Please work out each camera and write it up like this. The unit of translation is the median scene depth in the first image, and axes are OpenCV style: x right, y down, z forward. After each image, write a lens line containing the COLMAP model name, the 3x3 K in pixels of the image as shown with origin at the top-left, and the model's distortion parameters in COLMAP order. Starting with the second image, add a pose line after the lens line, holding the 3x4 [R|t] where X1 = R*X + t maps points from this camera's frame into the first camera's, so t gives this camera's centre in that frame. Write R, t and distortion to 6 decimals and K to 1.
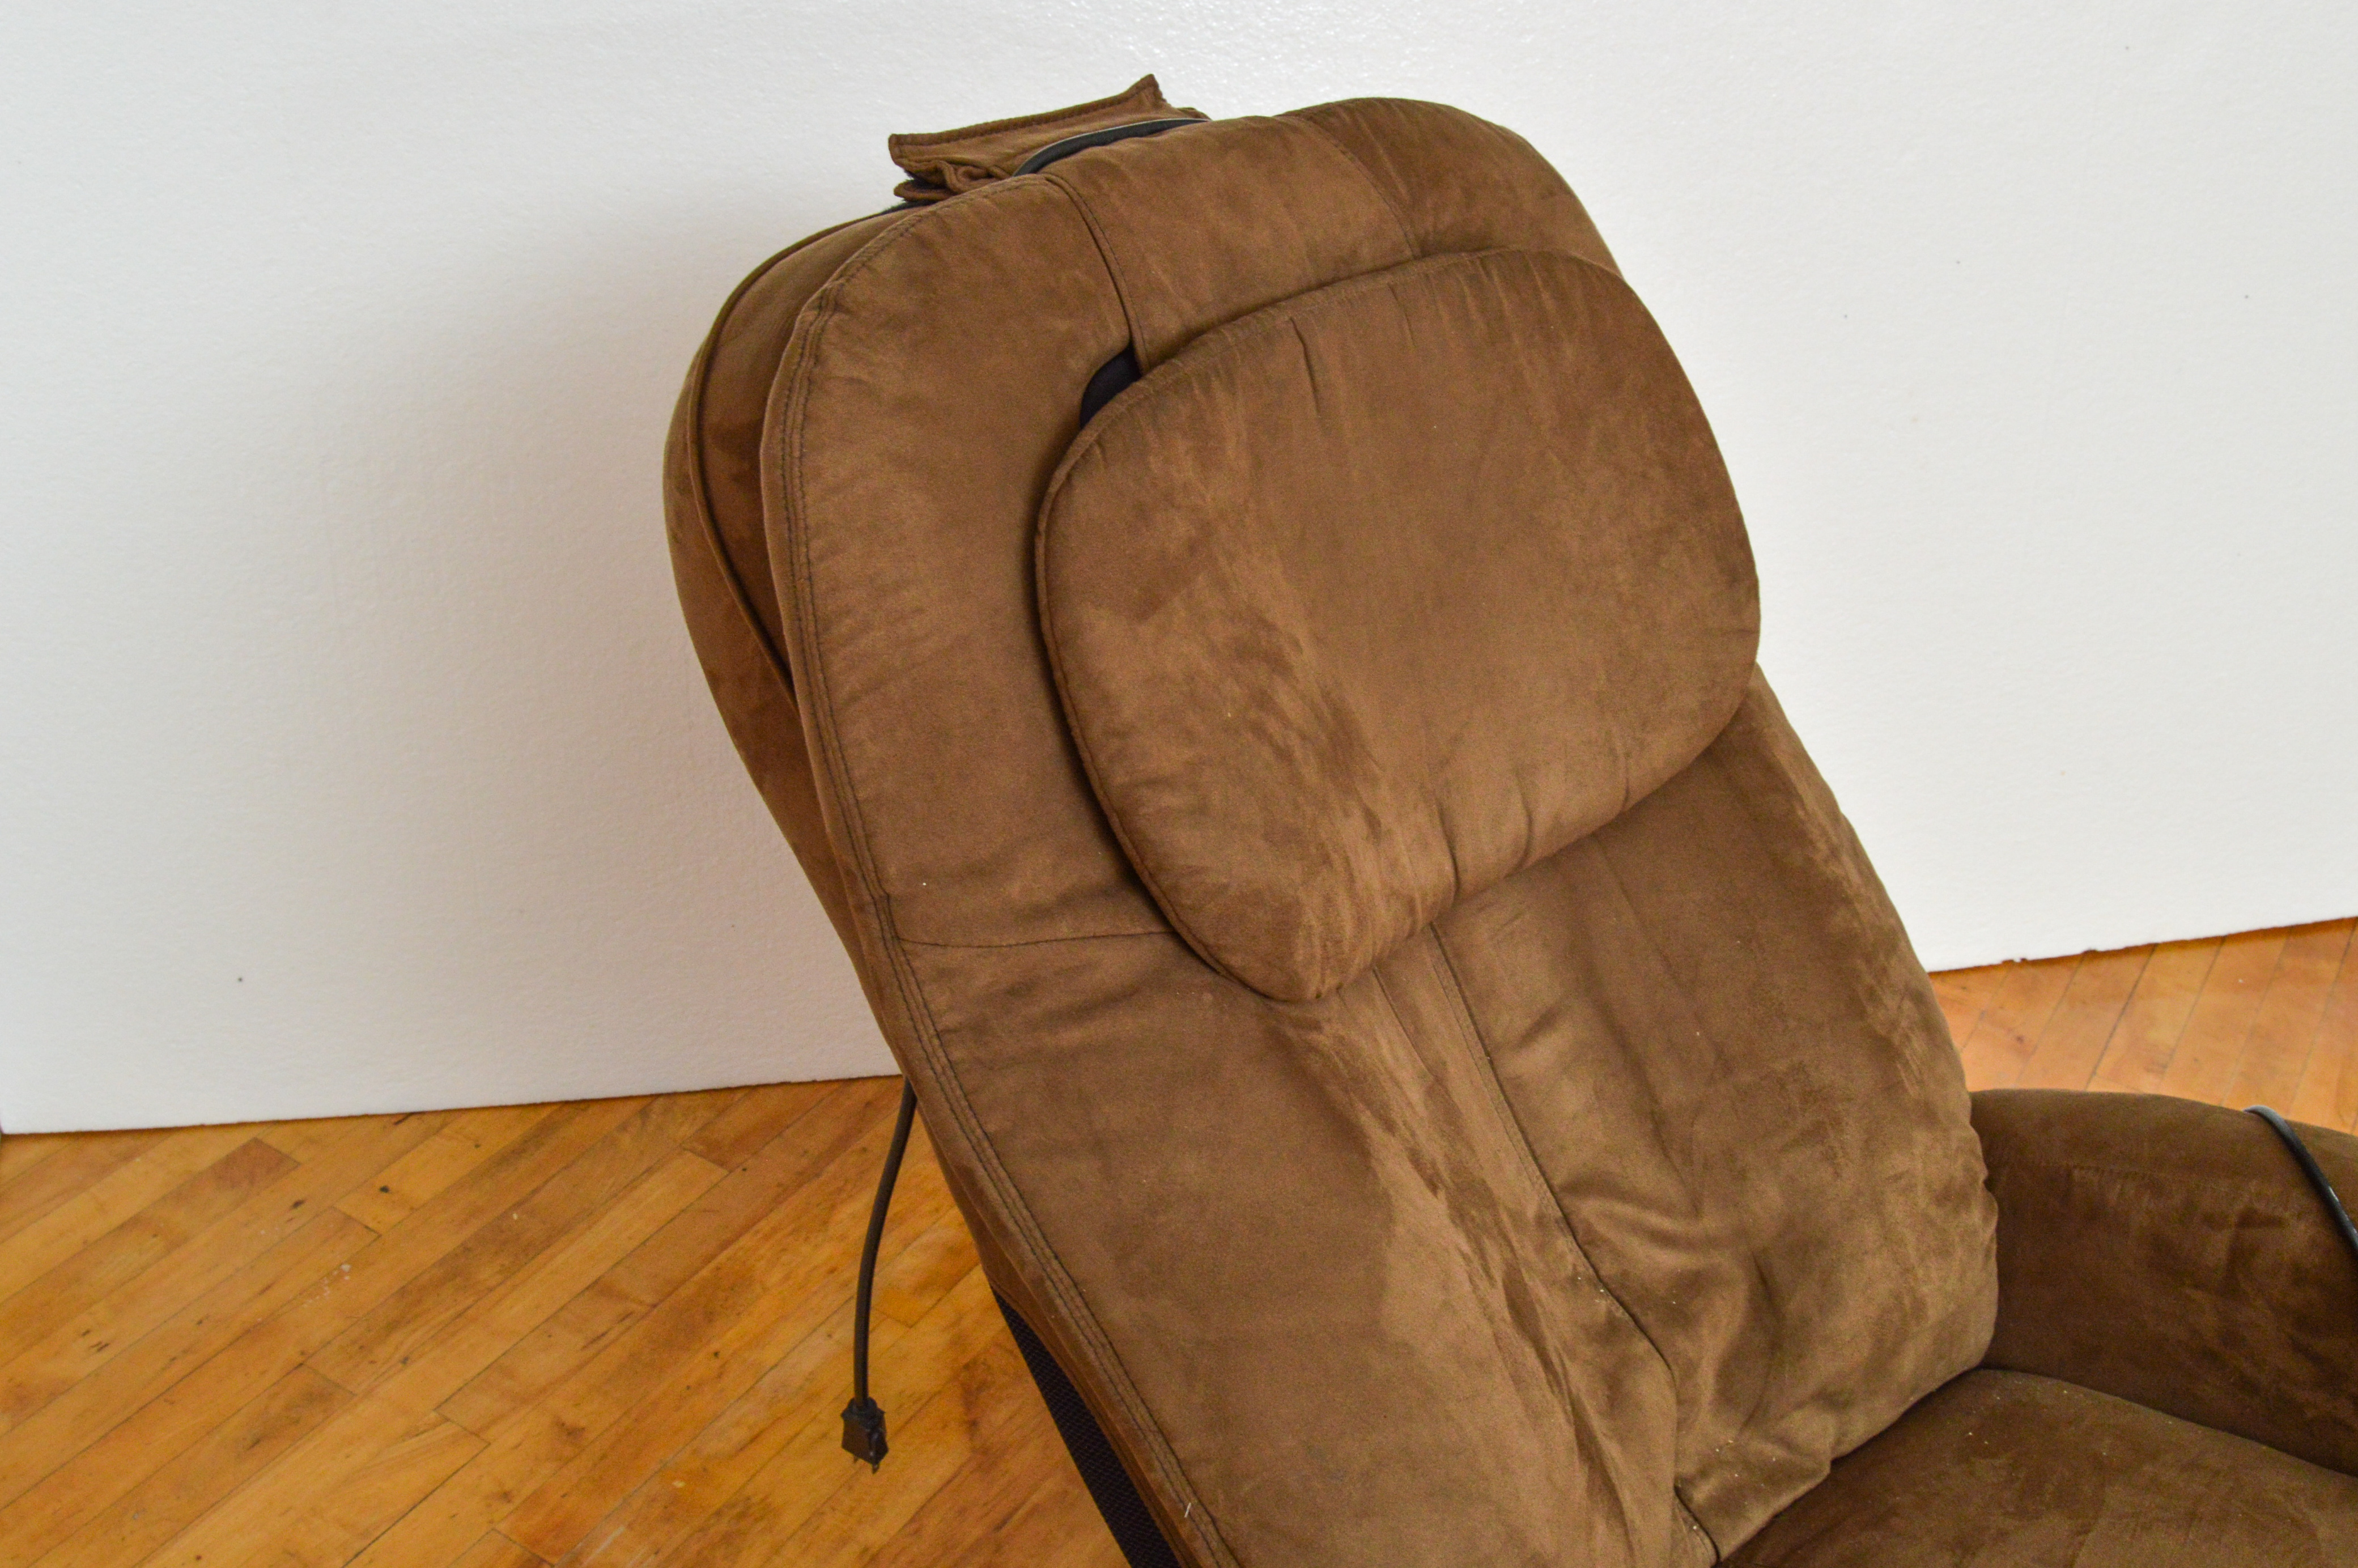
lens RADIAL K [[2433.9, 0, 1229.5], [0, 2433.9, 781.2], [0, 0, 1]] dist [-0.075461, 0.008155]
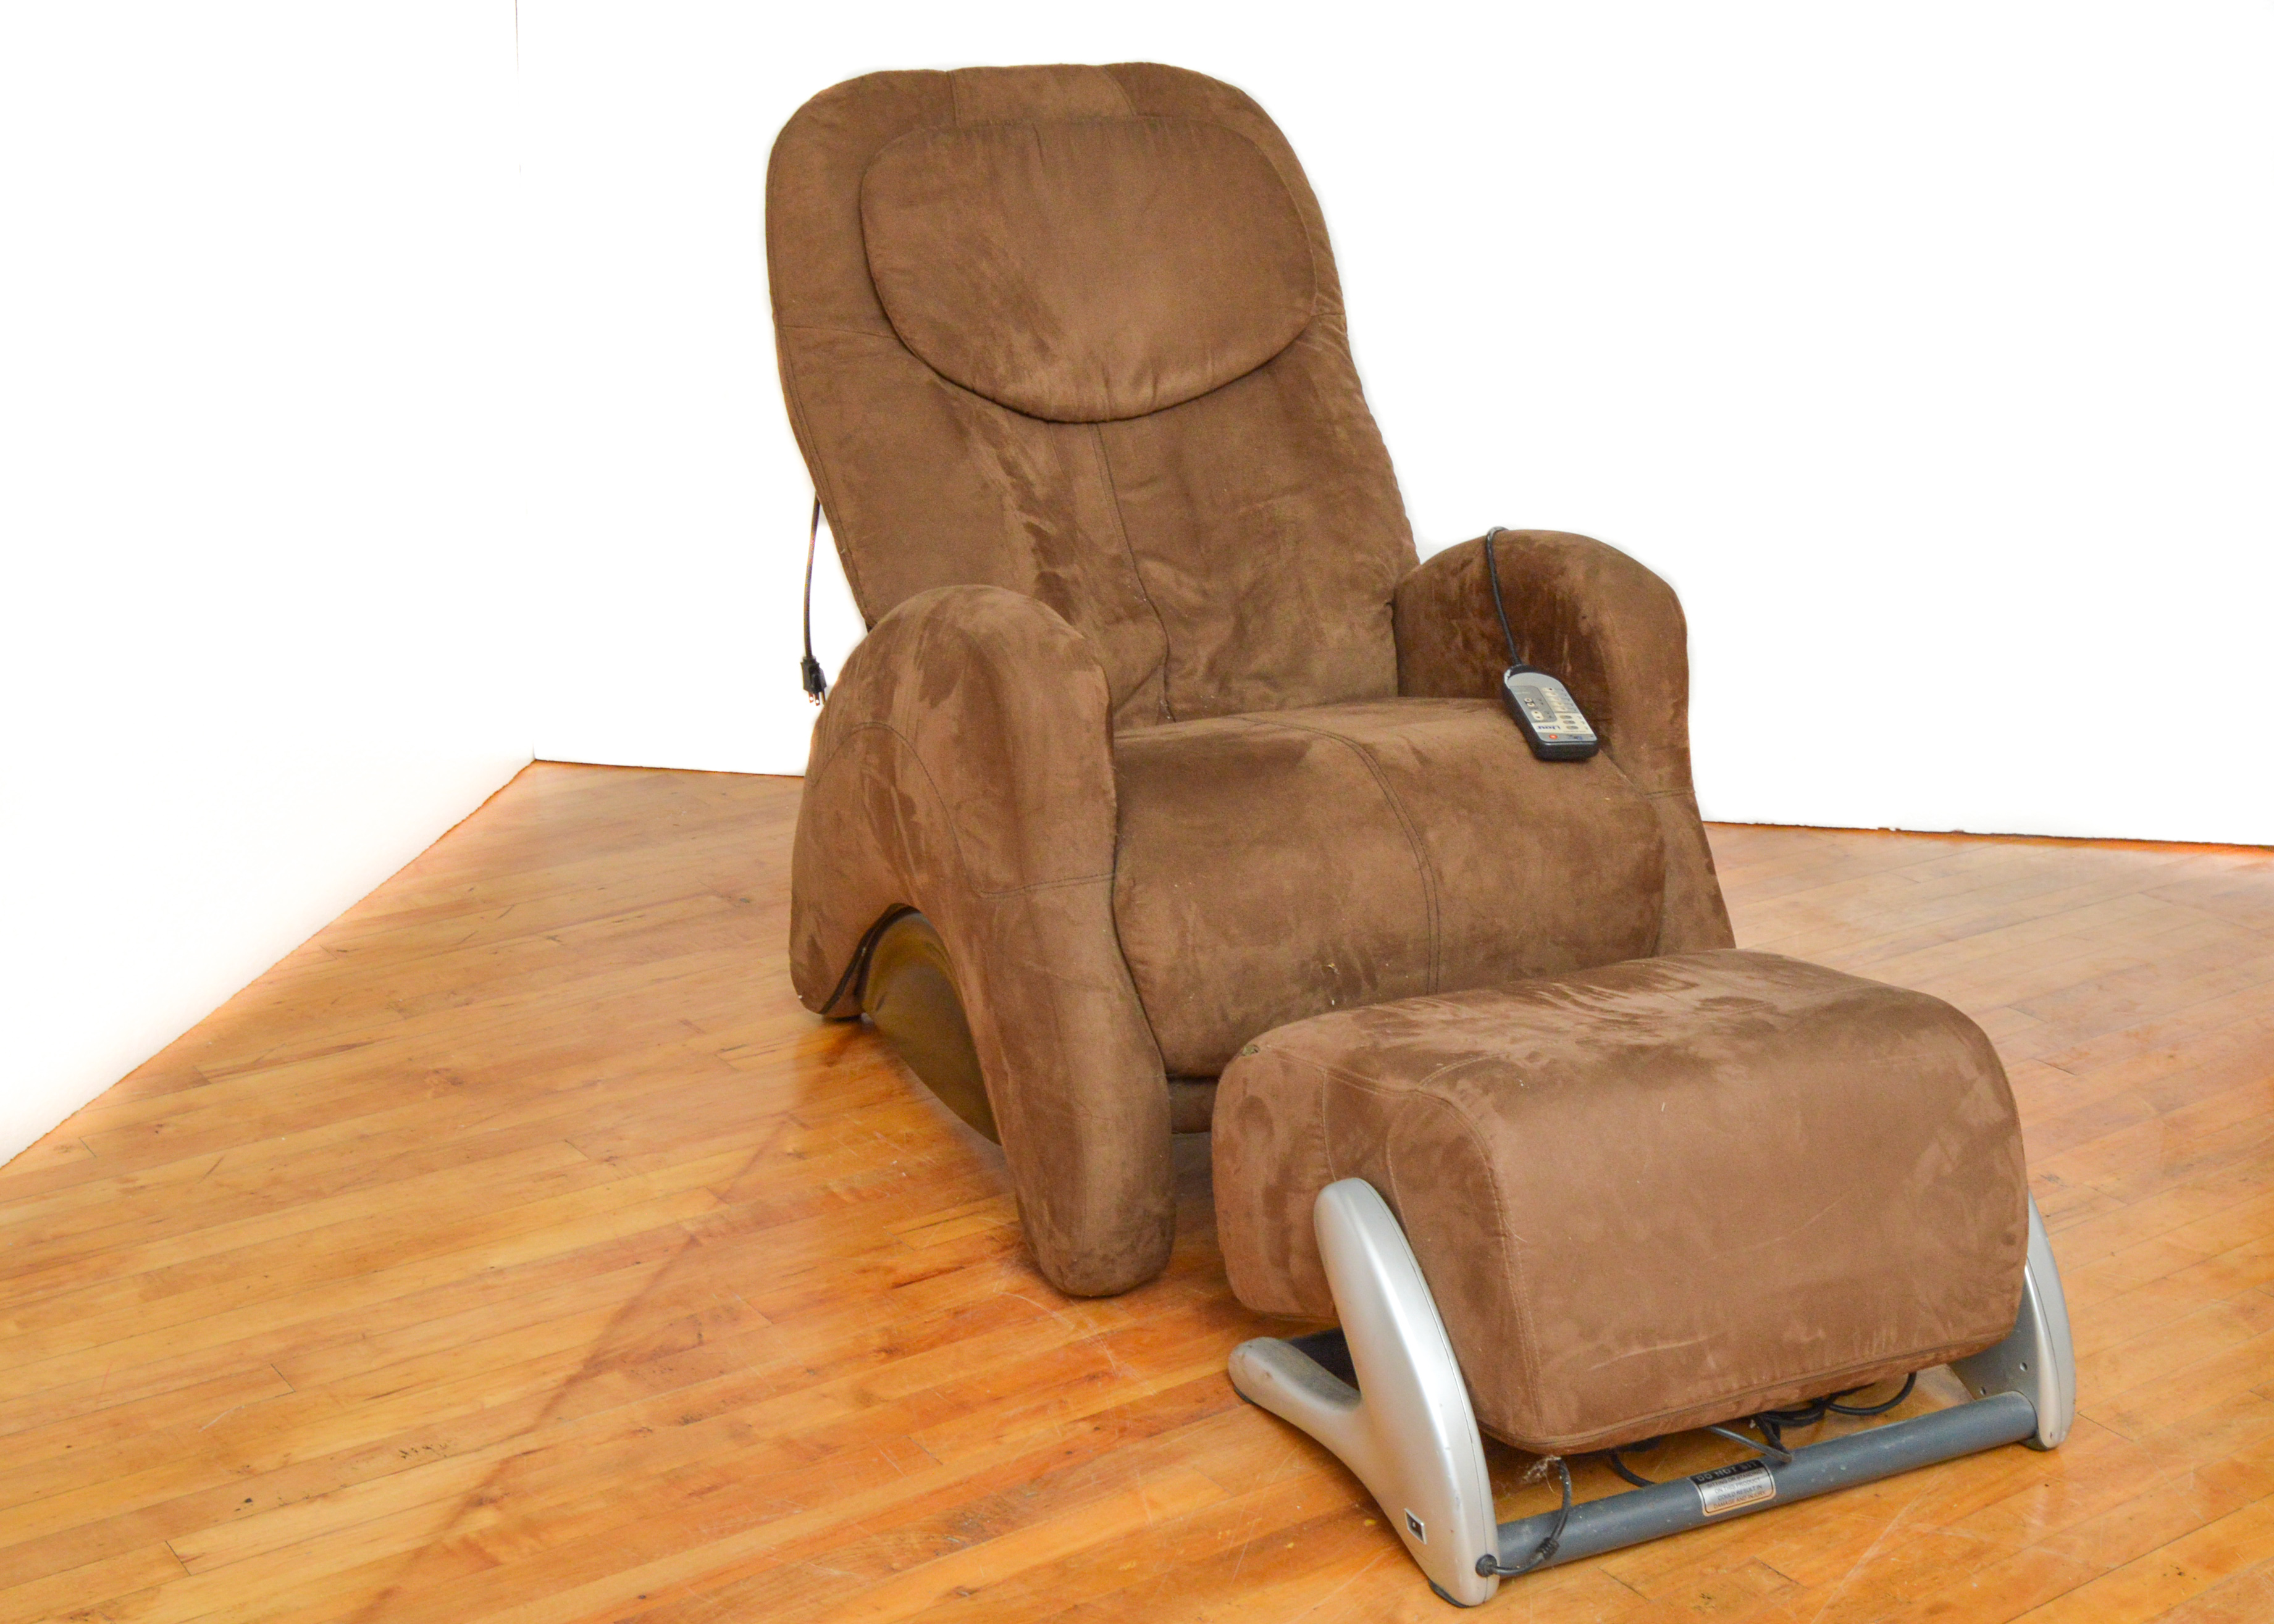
lens RADIAL K [[3119.3, 0, 1137.0], [0, 3119.3, 812.0], [0, 0, 1]] dist [-0.014206, -0.018235]
pose [[0.905369, 0.044952, -0.422239, 1.183795], [-0.162226, 0.955568, -0.246116, 0.966345], [0.392414, 0.291324, 0.872434, -1.106088]]
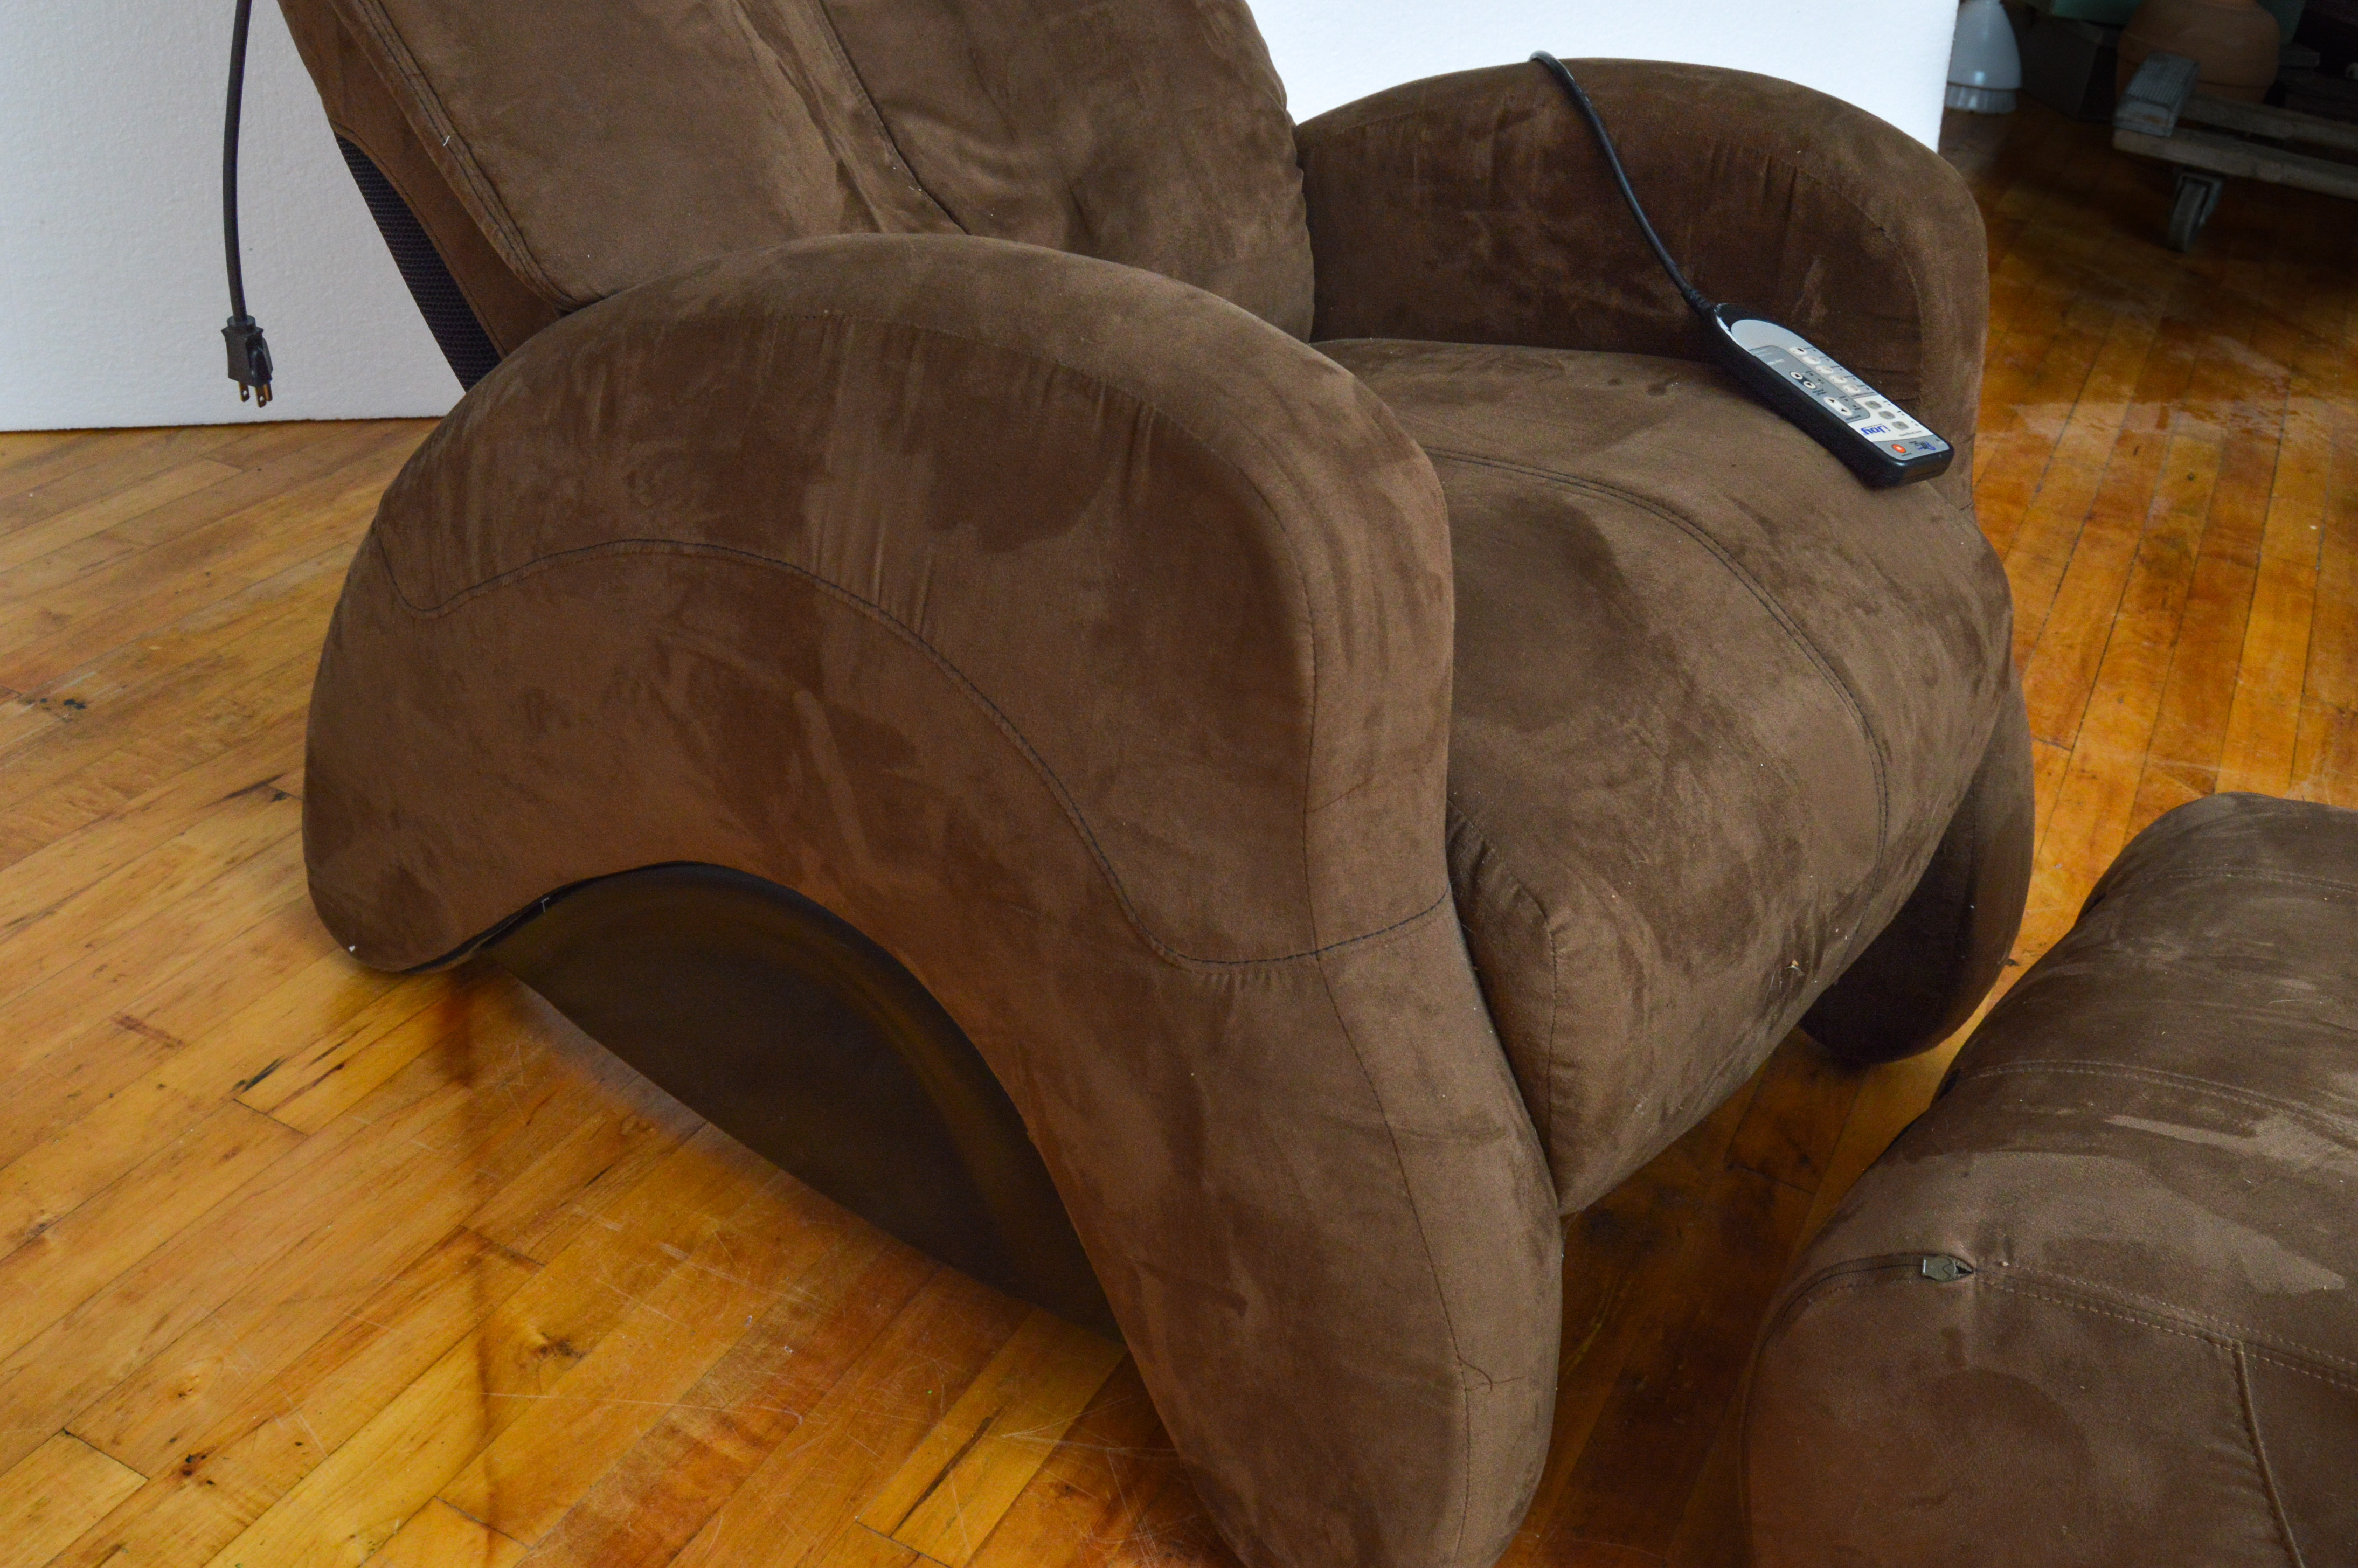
lens RADIAL K [[2303.6, 0, 1179.0], [0, 2303.6, 784.0], [0, 0, 1]] dist [-0.073322, 0.006755]
pose [[0.996582, -0.022088, 0.079599, 0.178273], [0.024085, 0.999417, -0.024205, 0.495907], [-0.079018, 0.026039, 0.996533, -0.034114]]
